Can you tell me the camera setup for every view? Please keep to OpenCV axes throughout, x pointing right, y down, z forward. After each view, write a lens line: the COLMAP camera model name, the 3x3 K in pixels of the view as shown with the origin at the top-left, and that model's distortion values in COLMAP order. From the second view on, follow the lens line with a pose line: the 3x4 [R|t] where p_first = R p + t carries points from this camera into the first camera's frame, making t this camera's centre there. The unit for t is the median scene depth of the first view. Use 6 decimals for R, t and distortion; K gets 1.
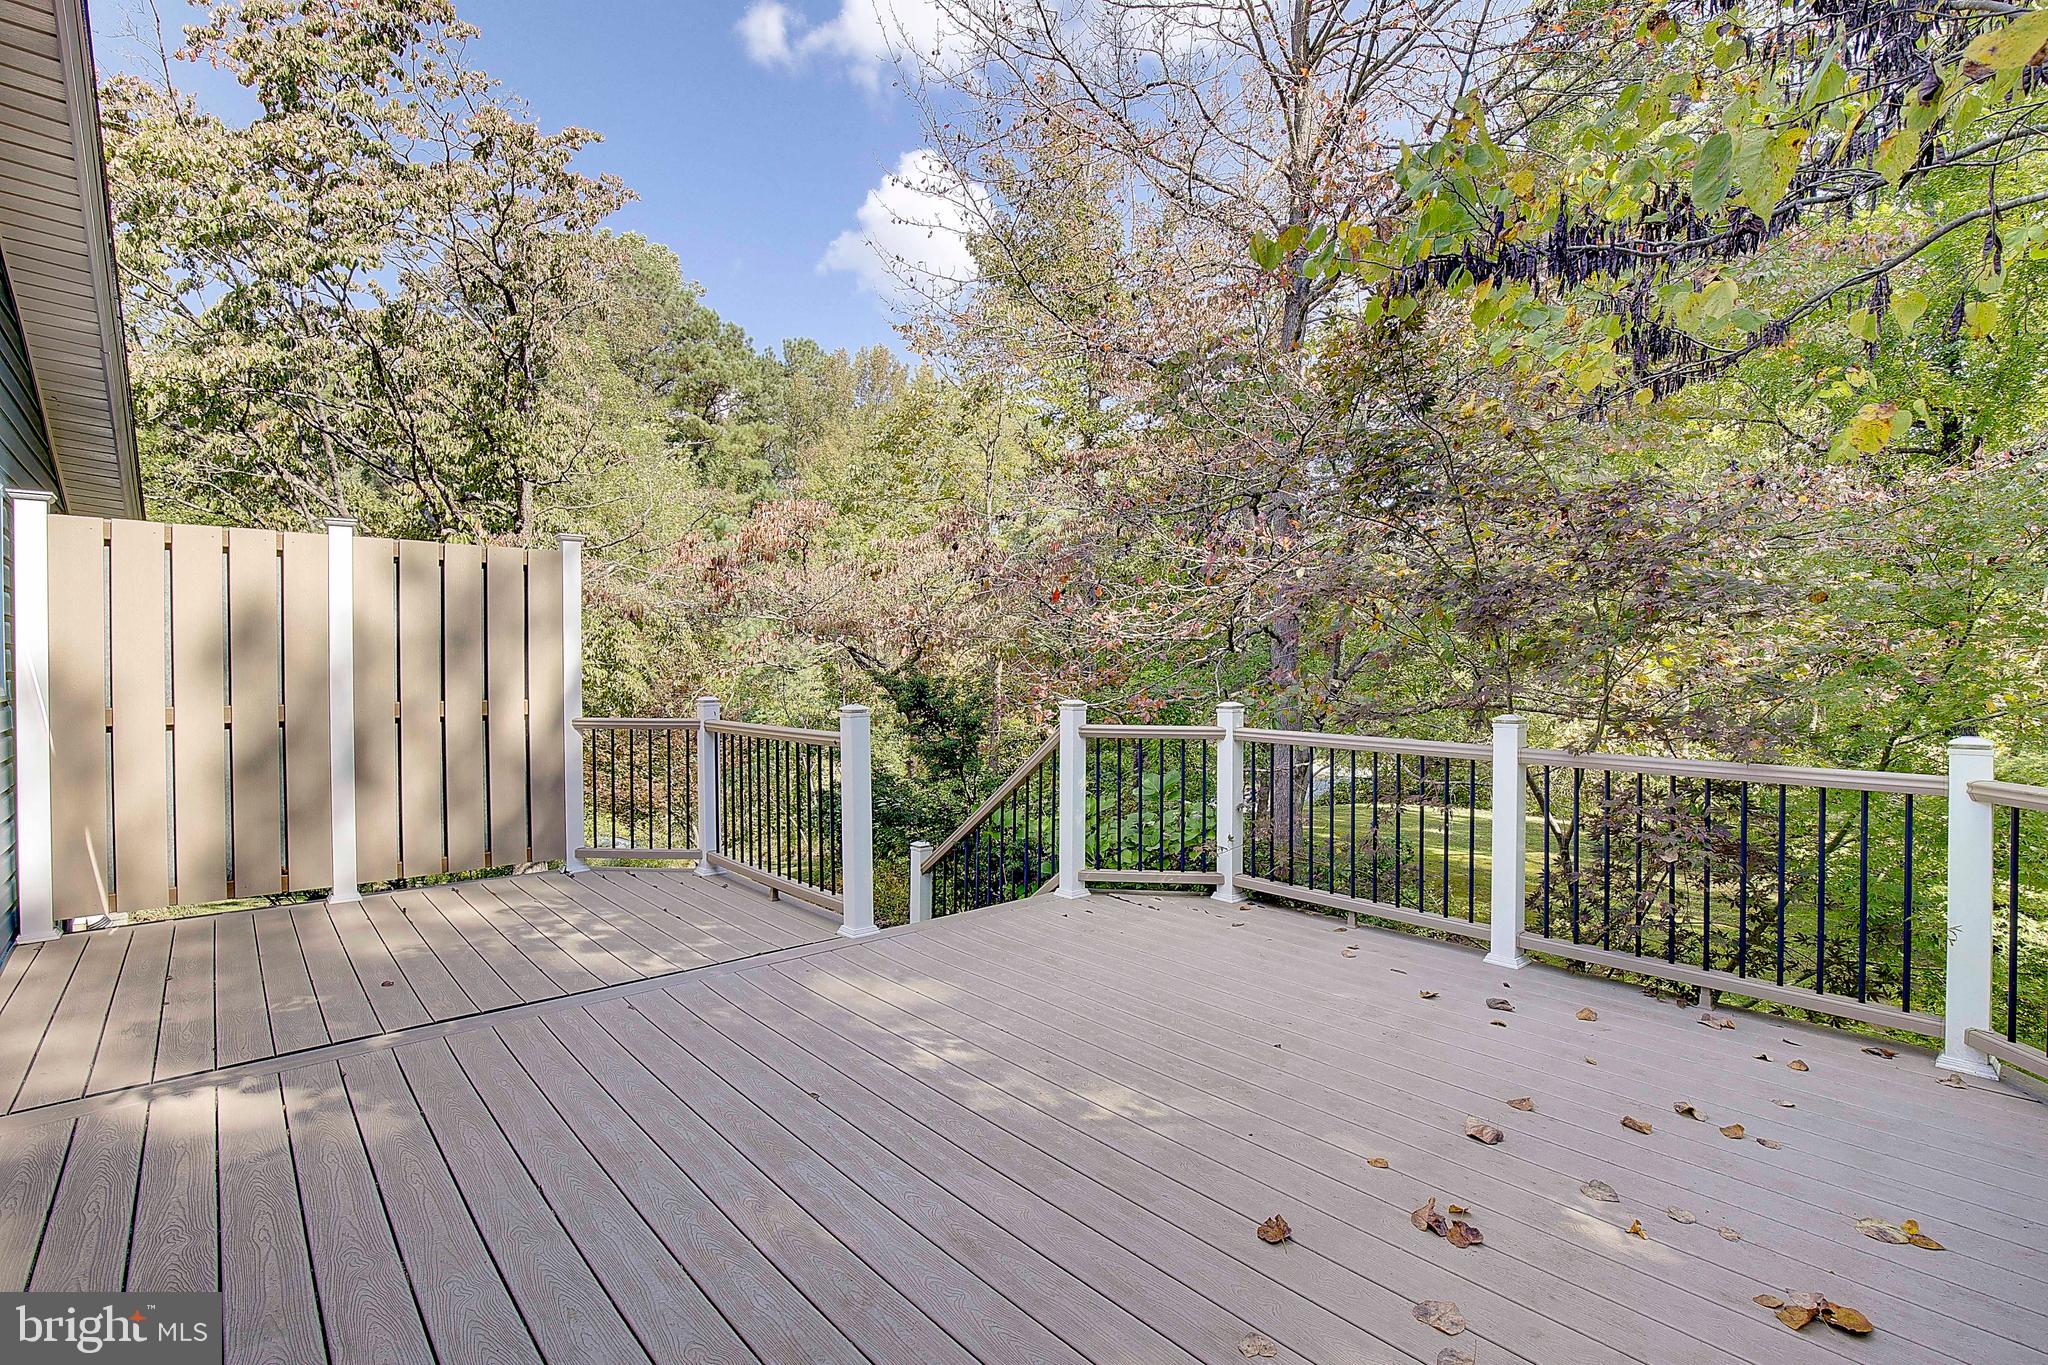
lens RADIAL K [[965.6, 0, 1024.0], [0, 965.6, 682.5], [0, 0, 1]] dist [-0.001295, -0.000295]
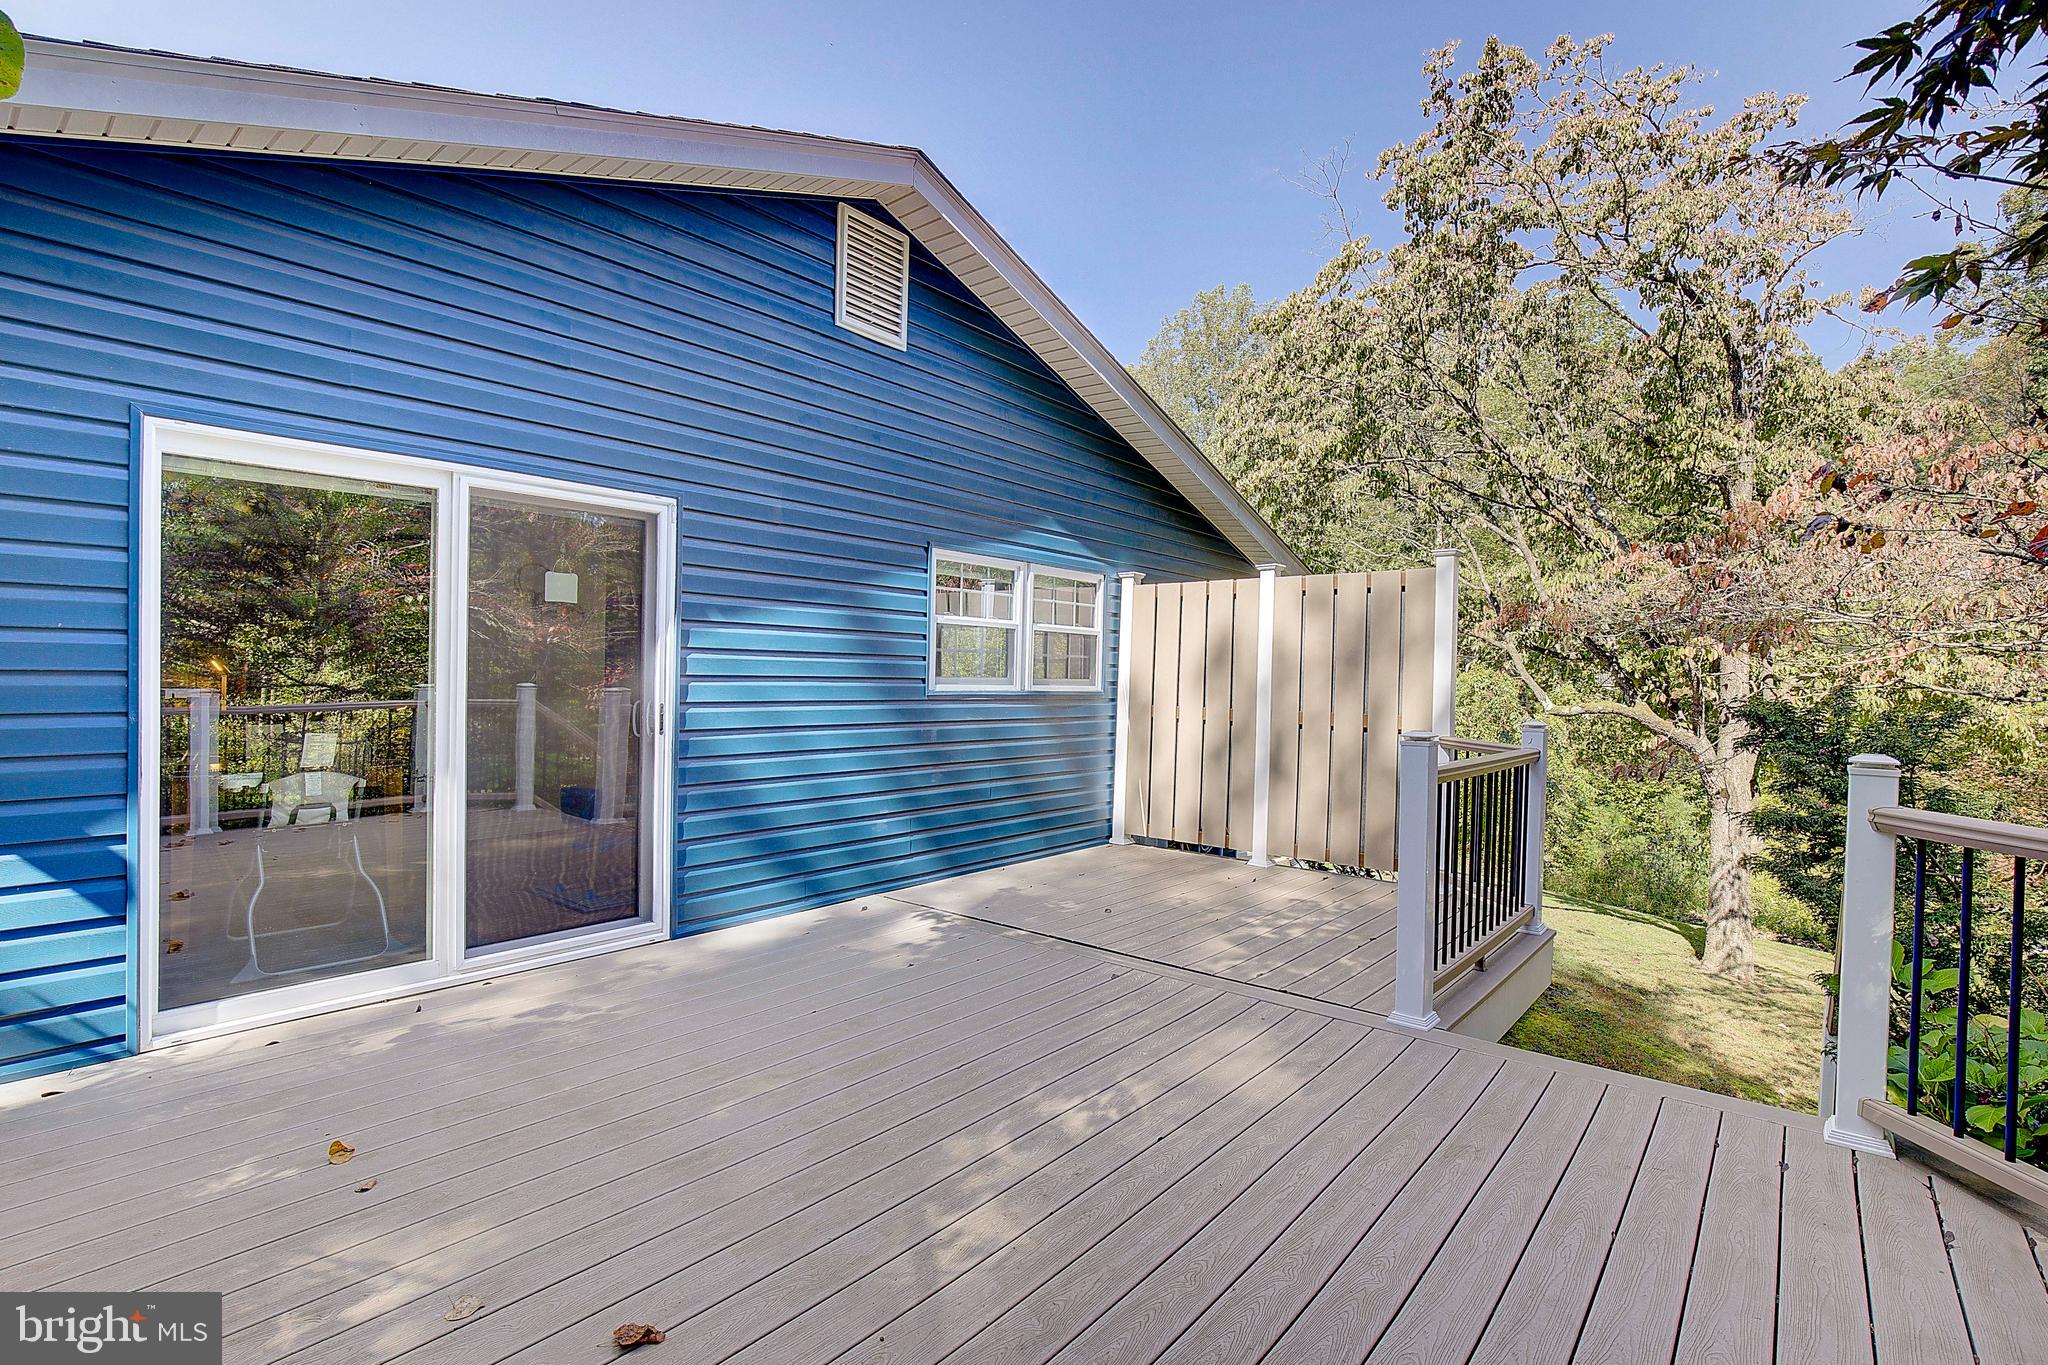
lens RADIAL K [[938.1, 0, 1024.0], [0, 938.1, 682.5], [0, 0, 1]] dist [0.001699, 0.000495]
pose [[0.166880, 0.007132, -0.985951, 0.570794], [-0.034674, 0.999398, 0.001361, -0.005552], [0.985367, 0.033960, 0.167027, 0.605414]]
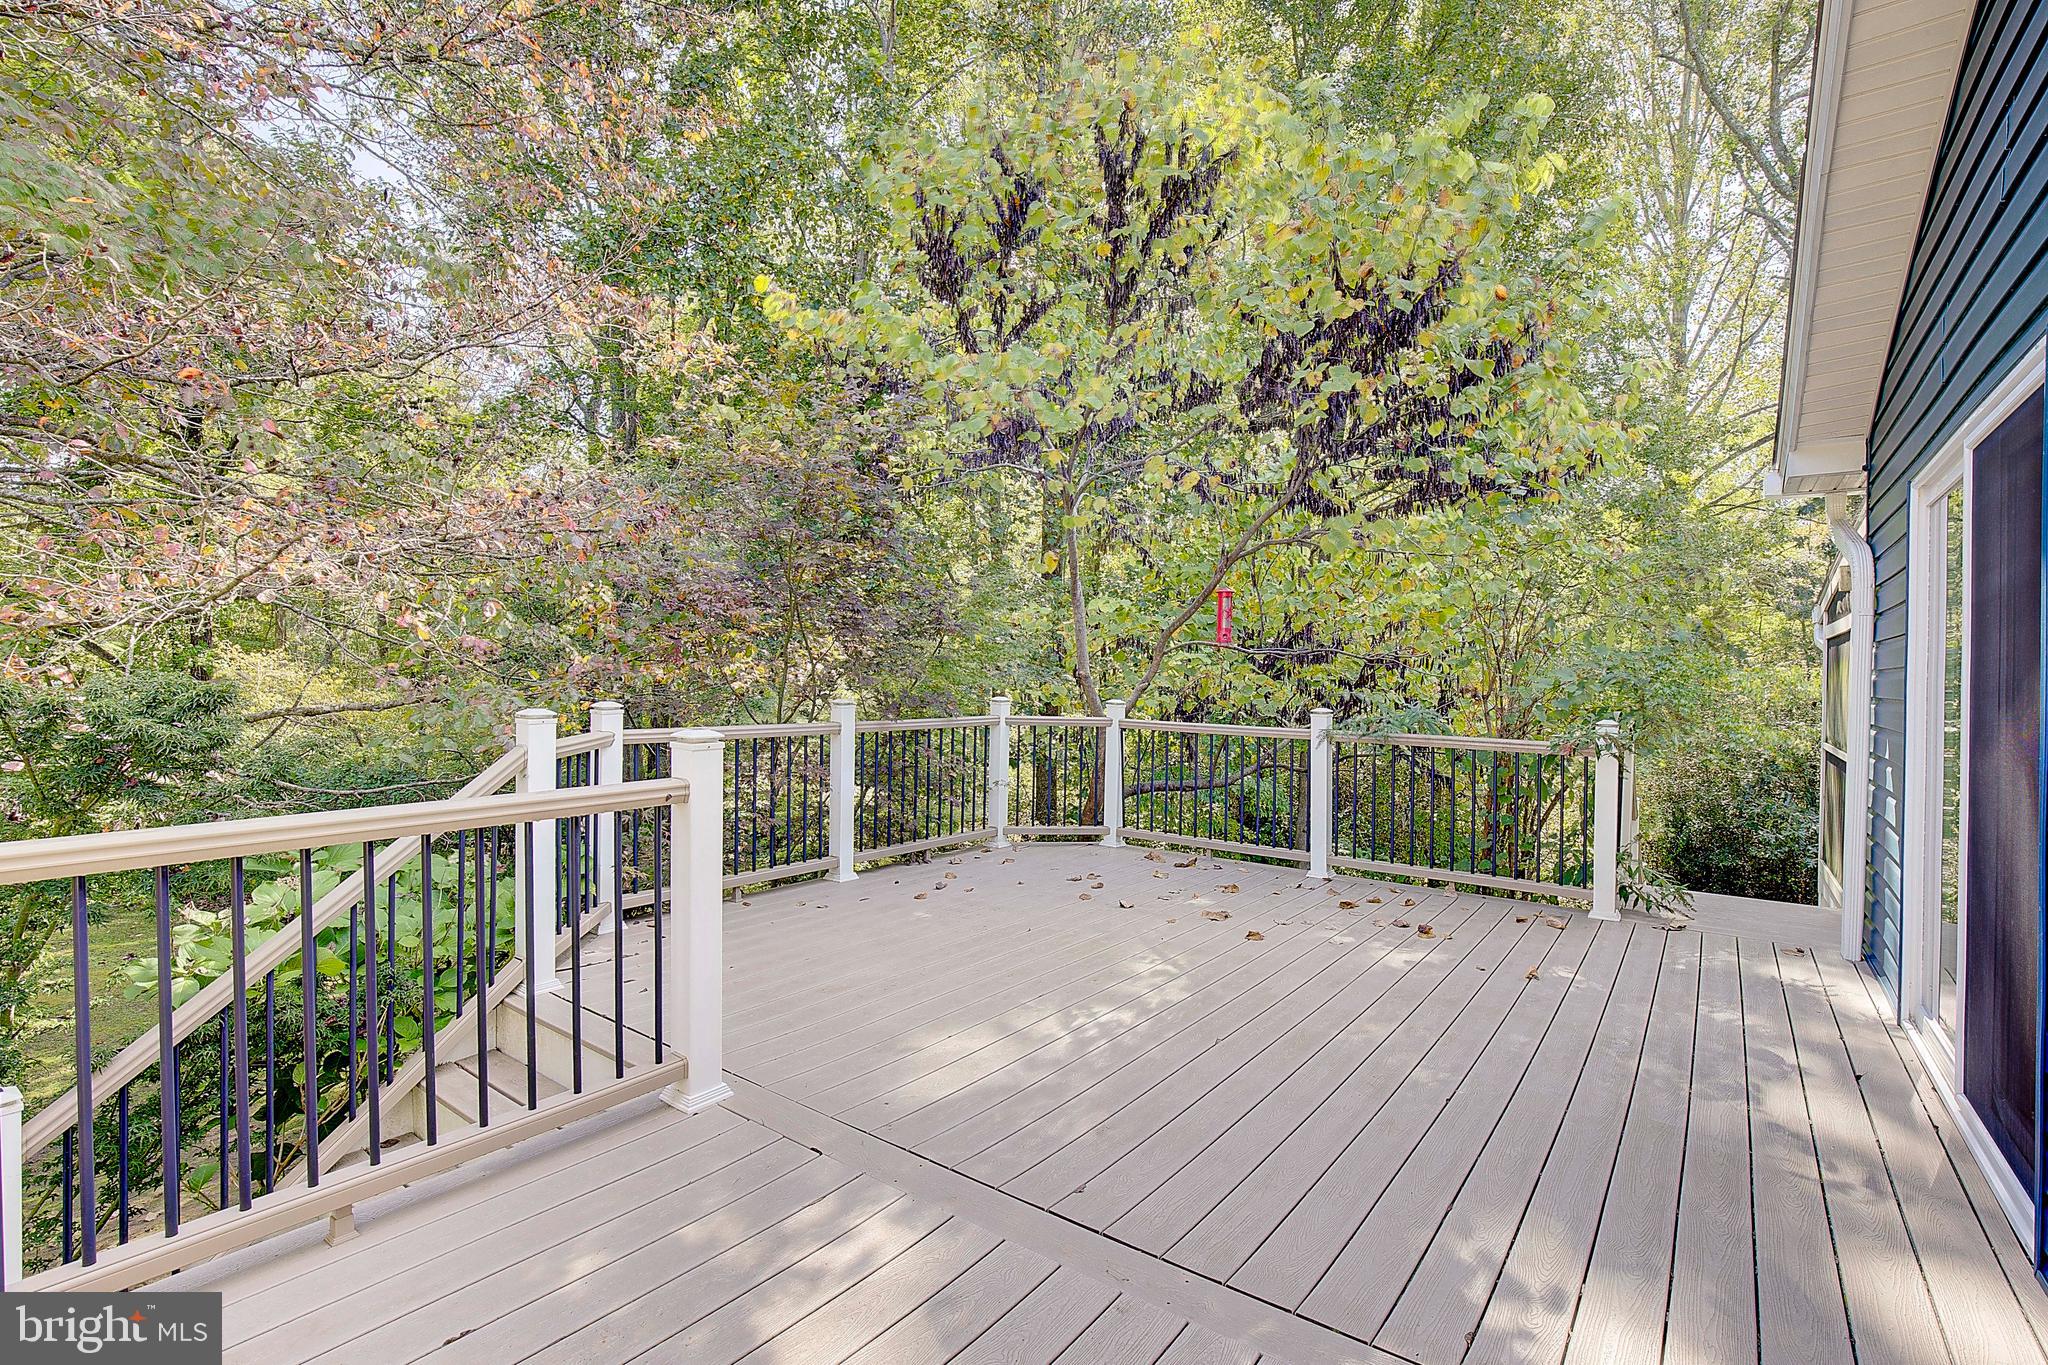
lens RADIAL K [[938.1, 0, 1024.0], [0, 938.1, 682.5], [0, 0, 1]] dist [0.001699, 0.000495]
pose [[-0.202416, -0.019766, 0.979100, -0.885310], [-0.008588, 0.999794, 0.018409, -0.025110], [-0.979262, -0.004682, -0.202544, 1.006005]]
